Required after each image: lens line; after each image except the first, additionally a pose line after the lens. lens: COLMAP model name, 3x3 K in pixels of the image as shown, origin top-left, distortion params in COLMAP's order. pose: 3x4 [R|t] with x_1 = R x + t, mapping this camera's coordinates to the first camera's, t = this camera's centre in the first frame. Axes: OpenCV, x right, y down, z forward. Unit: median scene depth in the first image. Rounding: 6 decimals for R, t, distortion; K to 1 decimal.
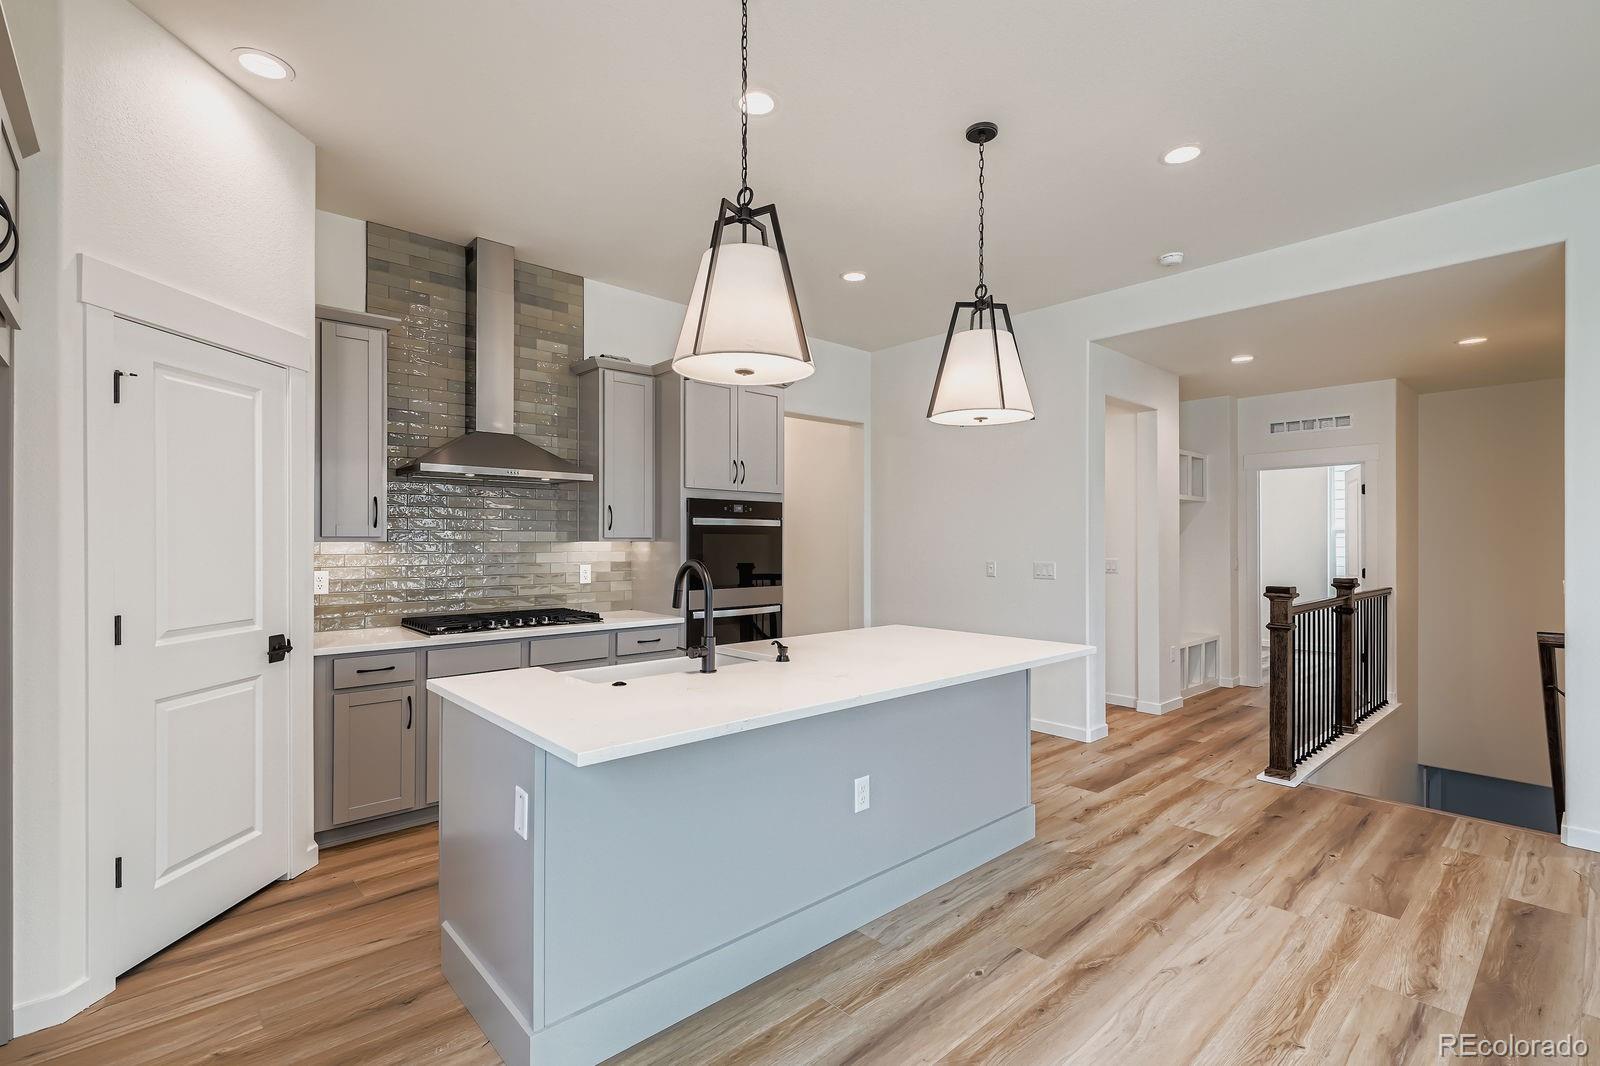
lens RADIAL K [[730.9, 0, 799.3], [0, 730.9, 537.1], [0, 0, 1]] dist [0.004288, 0.000105]
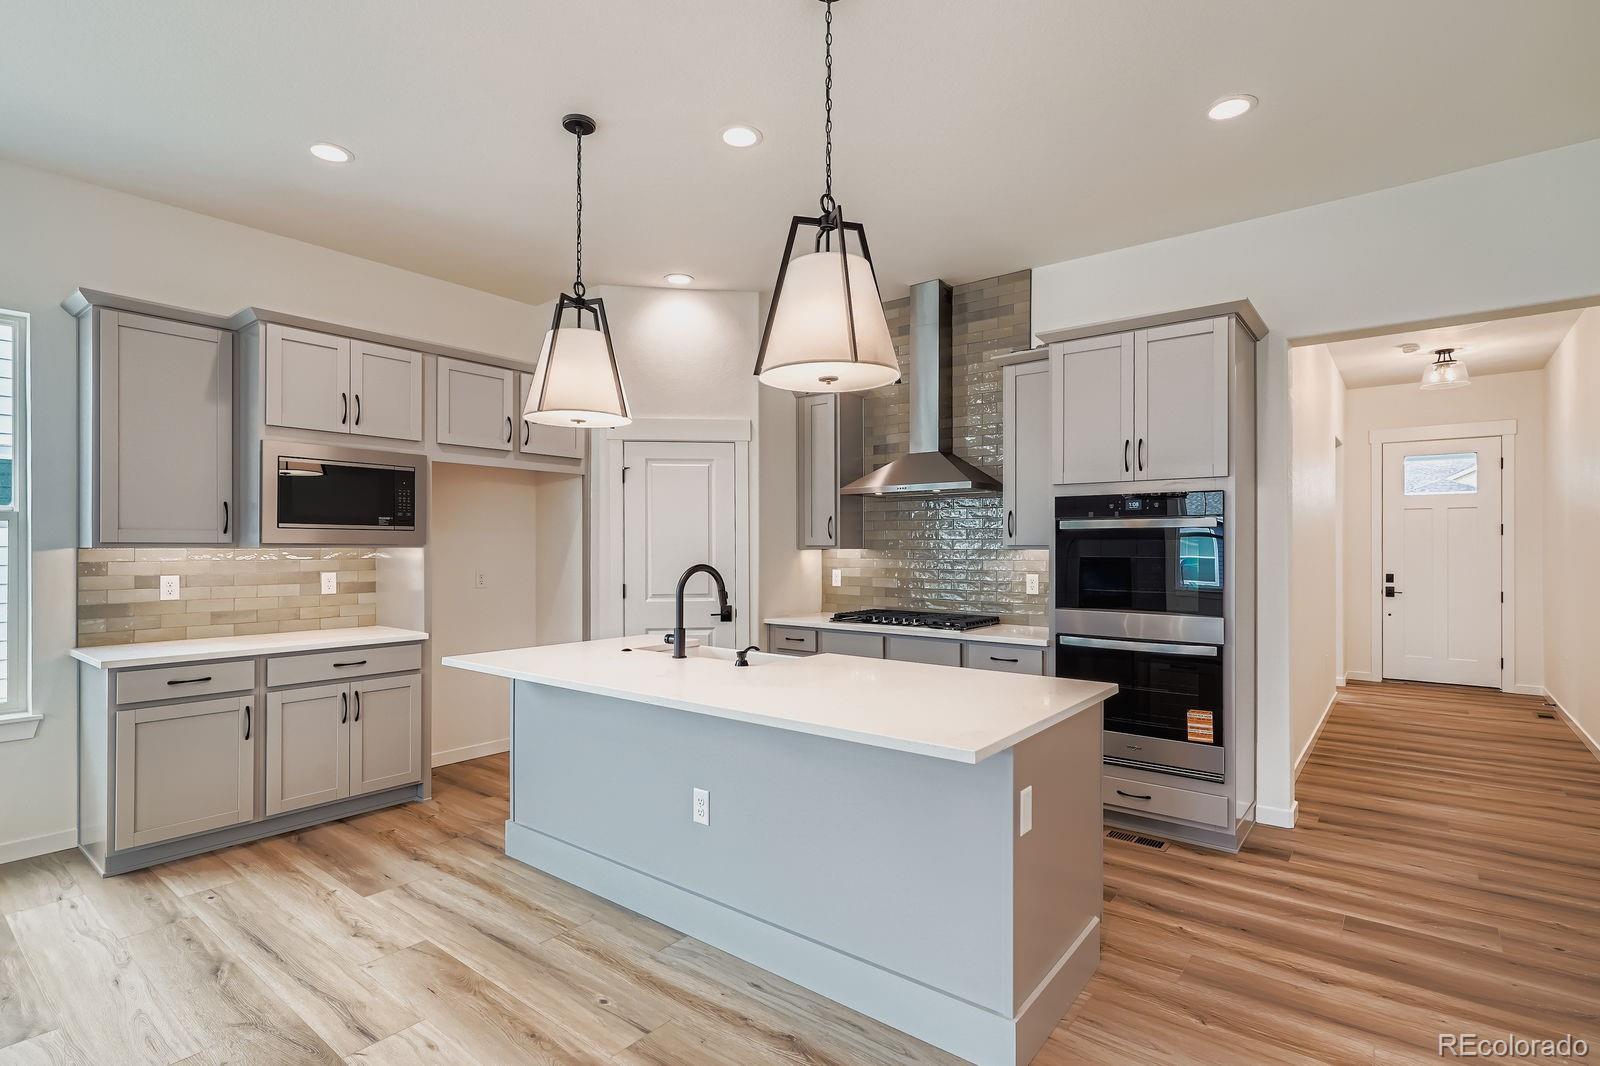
lens RADIAL K [[778.4, 0, 798.9], [0, 778.4, 541.4], [0, 0, 1]] dist [-0.001311, -0.000104]
pose [[0.163082, -0.009043, -0.986571, 0.804160], [0.003119, 0.999958, -0.008650, 0.004209], [0.986608, -0.001666, 0.163104, 0.677476]]
